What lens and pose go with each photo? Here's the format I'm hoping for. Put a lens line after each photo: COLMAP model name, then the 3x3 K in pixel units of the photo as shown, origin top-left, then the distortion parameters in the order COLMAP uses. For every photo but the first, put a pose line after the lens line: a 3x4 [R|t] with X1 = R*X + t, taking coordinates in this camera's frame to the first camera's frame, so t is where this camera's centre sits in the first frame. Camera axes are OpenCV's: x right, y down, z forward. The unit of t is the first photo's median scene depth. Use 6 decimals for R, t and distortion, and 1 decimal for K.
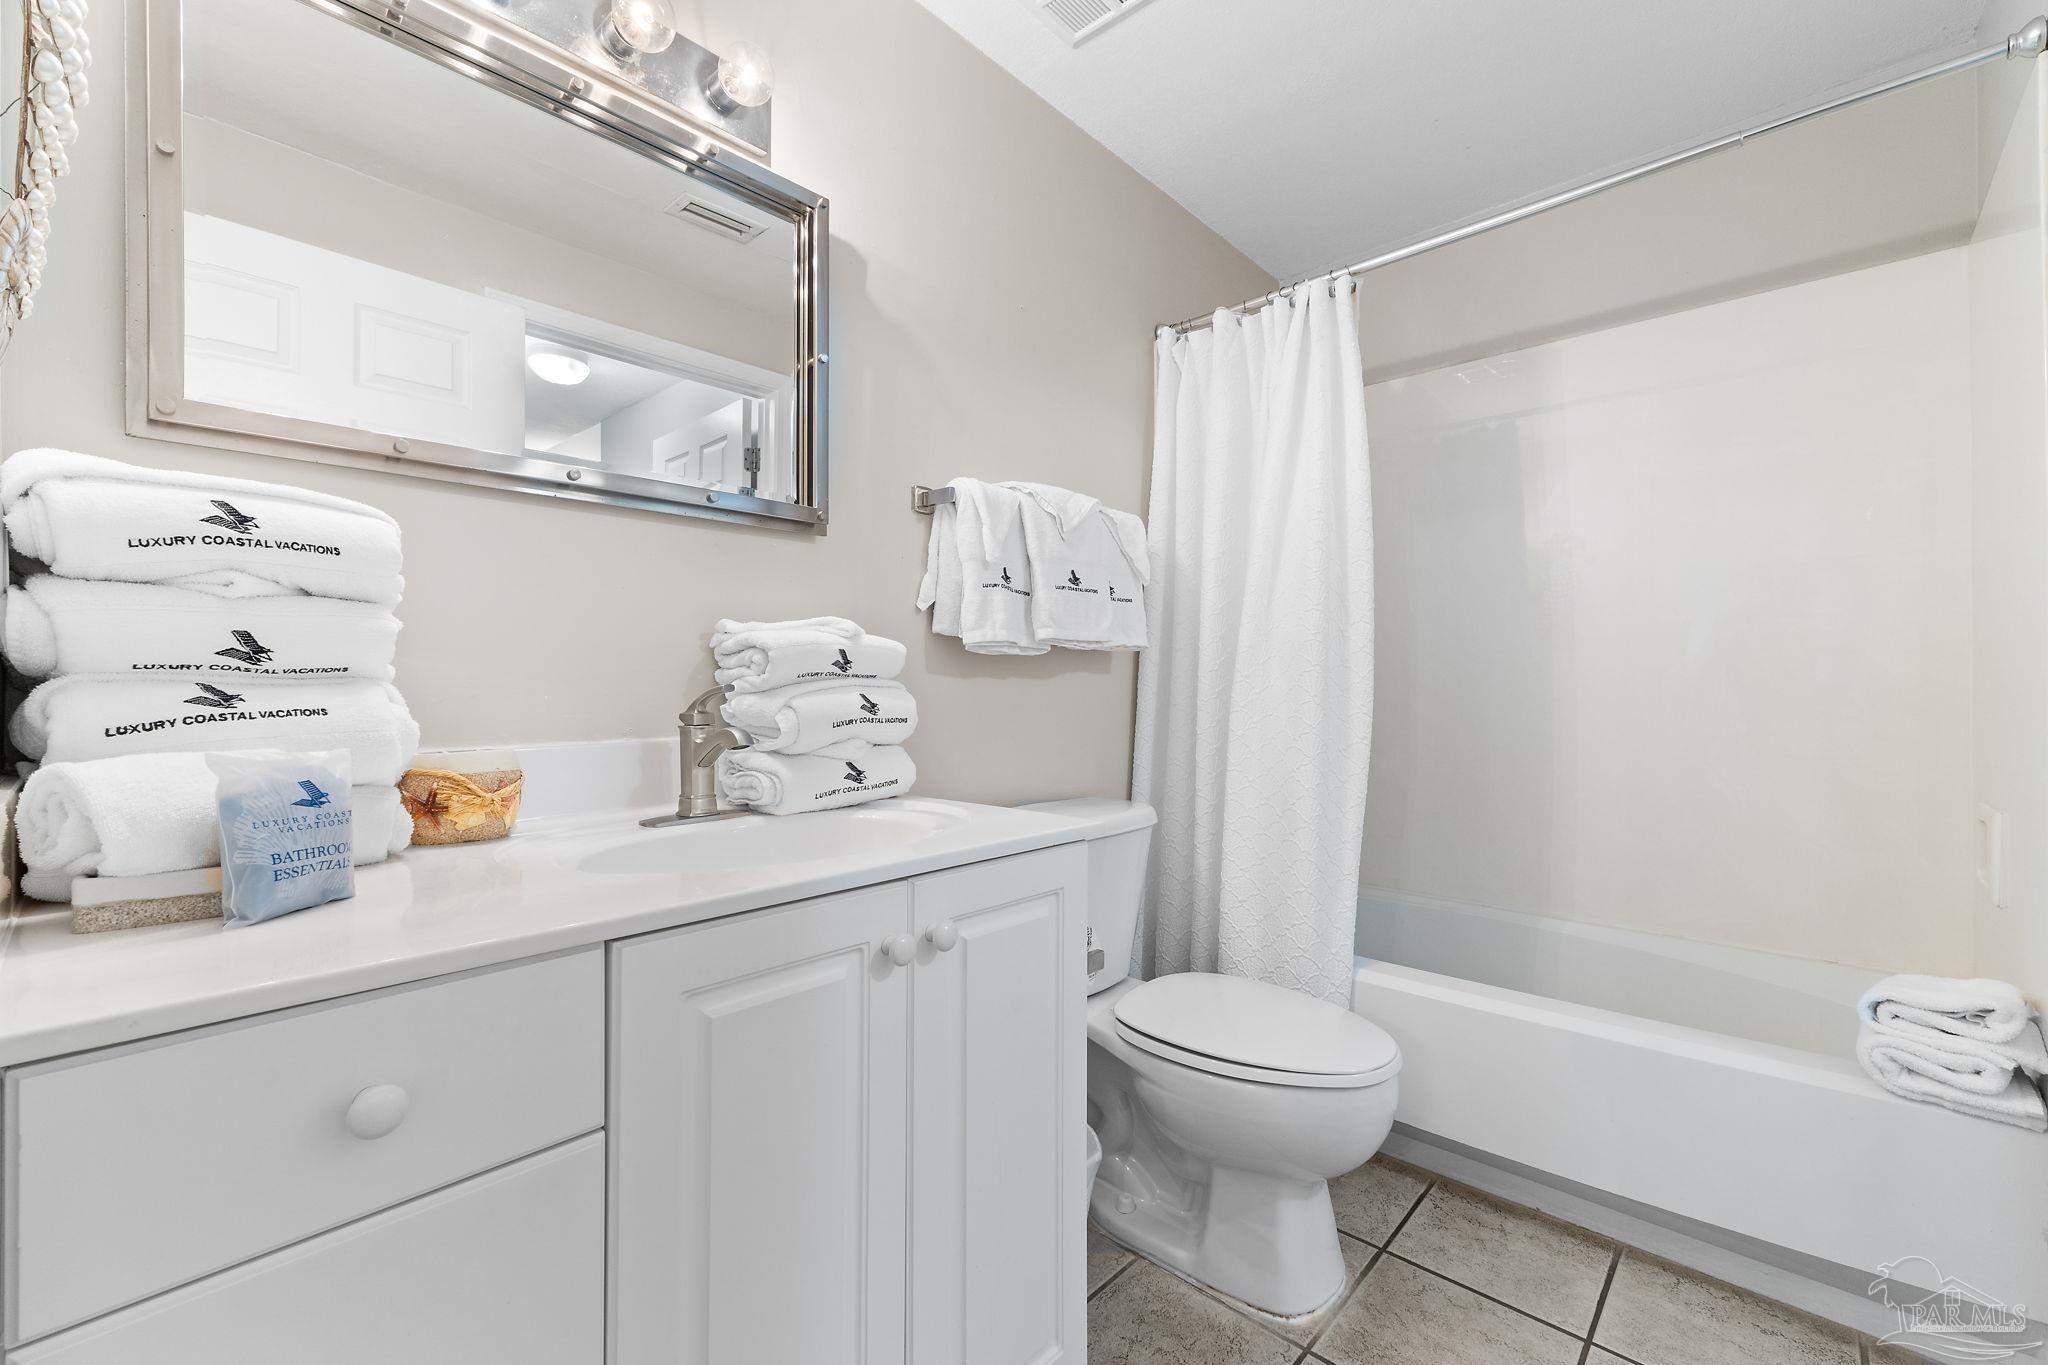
lens RADIAL K [[858.5, 0, 1024.0], [0, 858.5, 682.5], [0, 0, 1]] dist [0.011861, 0.000142]
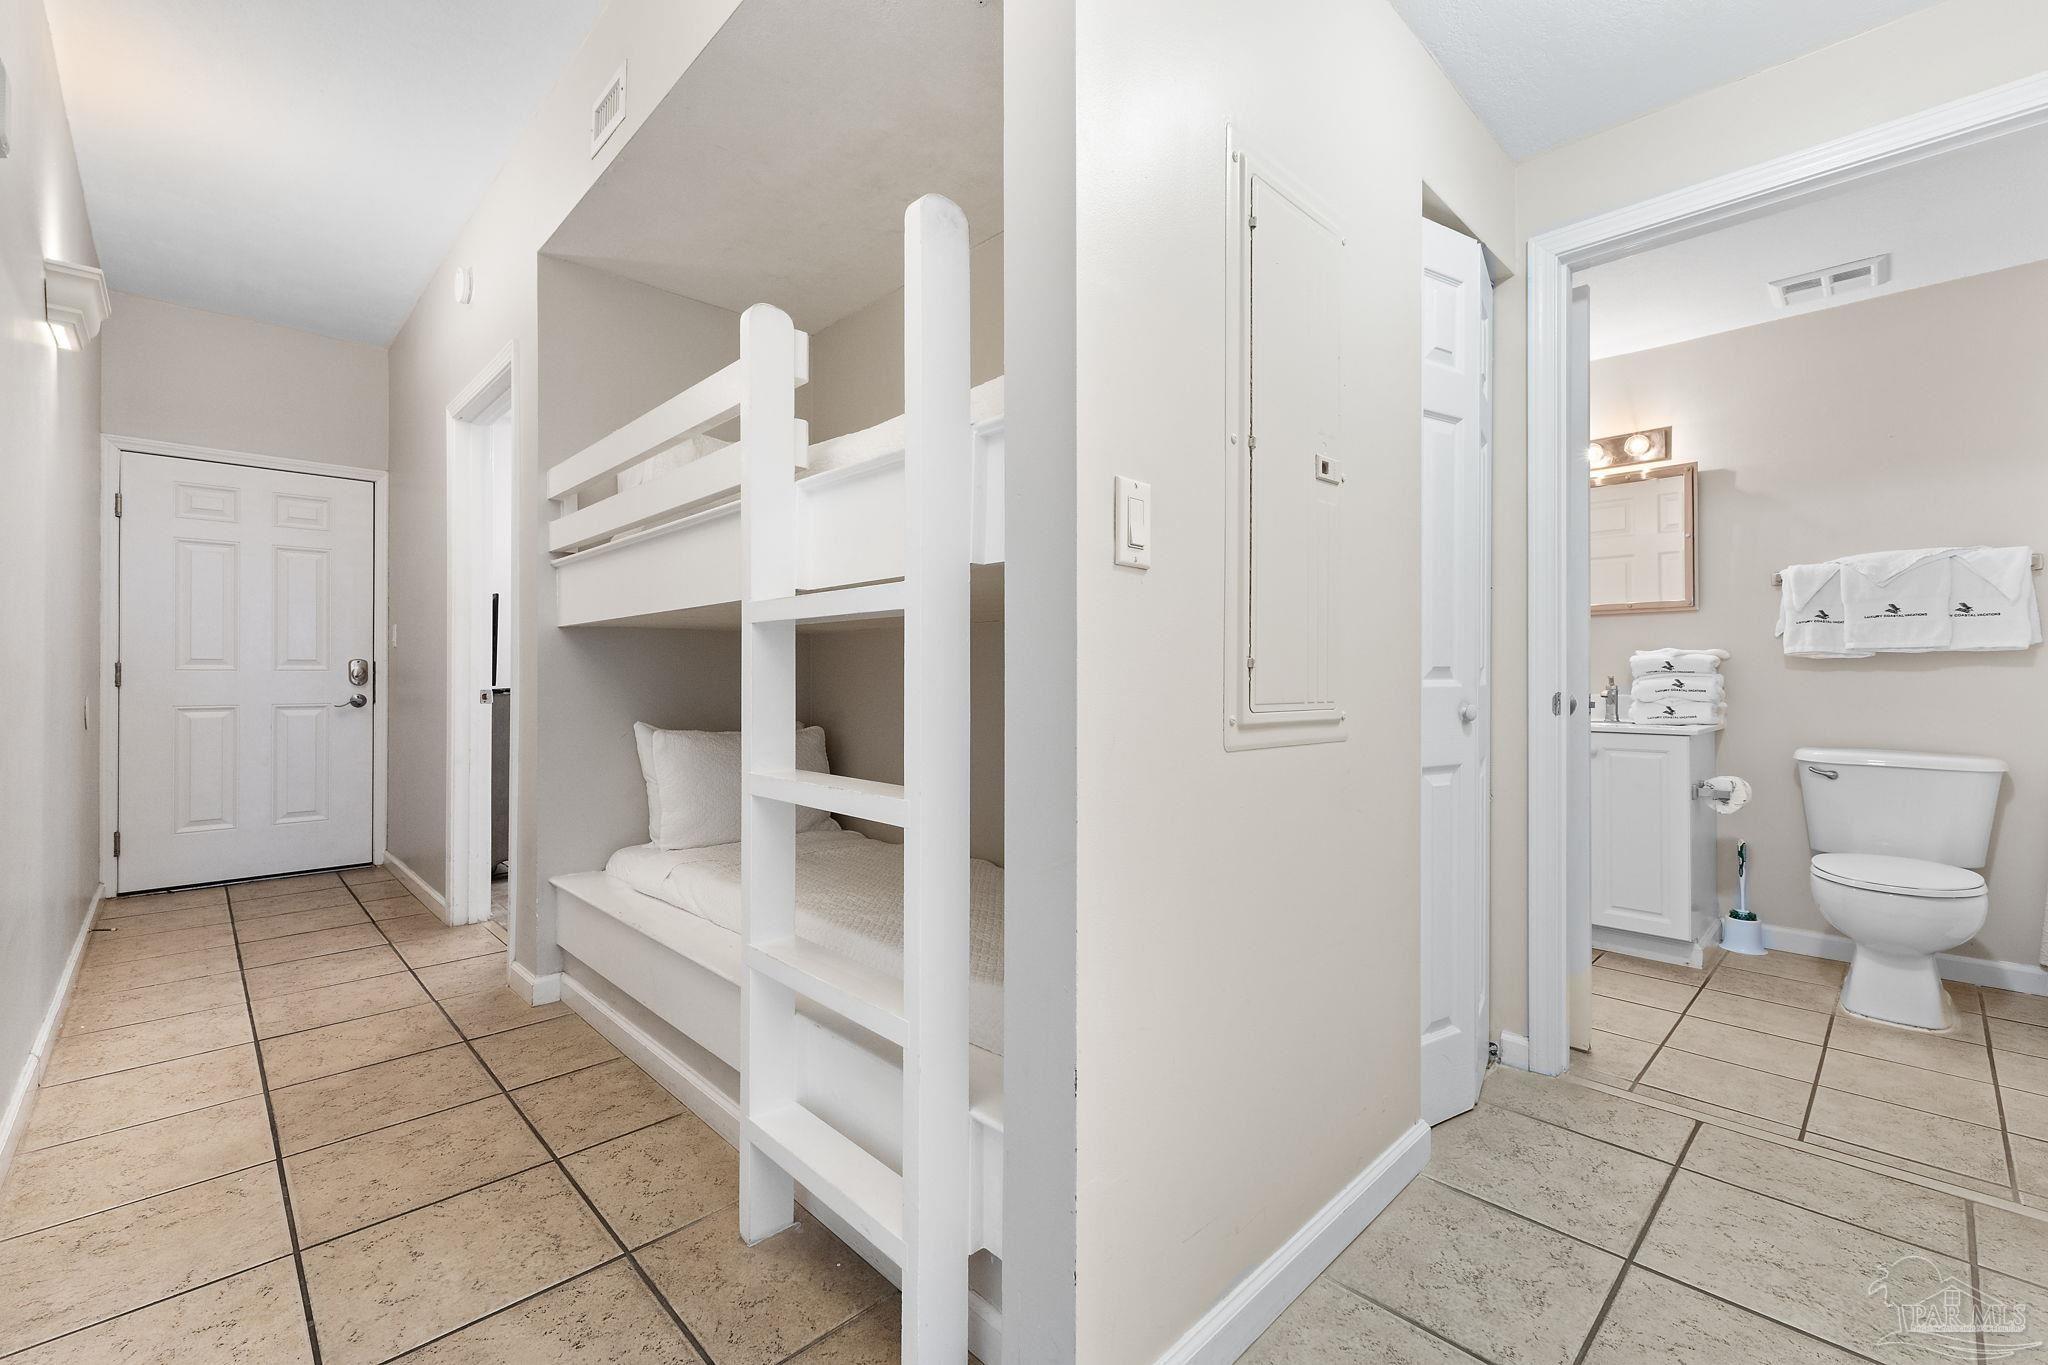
lens RADIAL K [[858.5, 0, 1024.0], [0, 858.5, 682.5], [0, 0, 1]] dist [0.011861, 0.000142]
pose [[-0.066963, 0.000923, -0.997755, 1.854891], [0.000988, 0.999999, 0.000858, 0.014445], [0.997755, -0.000928, -0.066964, -0.528632]]
